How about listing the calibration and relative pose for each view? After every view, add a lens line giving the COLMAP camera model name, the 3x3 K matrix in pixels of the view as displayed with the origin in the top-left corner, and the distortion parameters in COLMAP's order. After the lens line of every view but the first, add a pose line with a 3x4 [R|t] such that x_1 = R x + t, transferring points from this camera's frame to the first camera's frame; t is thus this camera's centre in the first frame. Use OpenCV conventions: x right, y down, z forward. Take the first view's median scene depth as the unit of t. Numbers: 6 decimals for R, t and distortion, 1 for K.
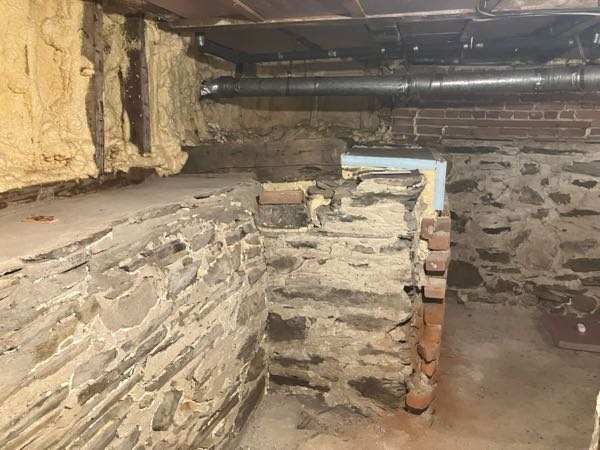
lens RADIAL K [[492.4, 0, 294.6], [0, 492.4, 211.9], [0, 0, 1]] dist [0.041383, -0.049837]
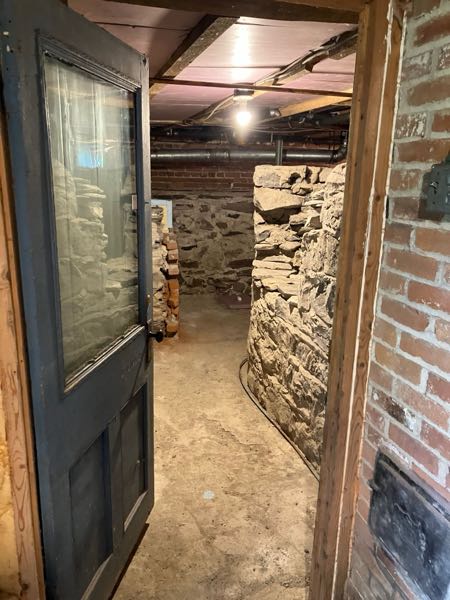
lens RADIAL K [[492.4, 0, 223.4], [0, 492.4, 301.5], [0, 0, 1]] dist [0.041383, -0.049837]
pose [[0.863517, -0.122295, 0.489267, -0.305042], [0.091285, 0.992030, 0.086852, 0.083085], [-0.495989, -0.030336, 0.867799, -0.453022]]
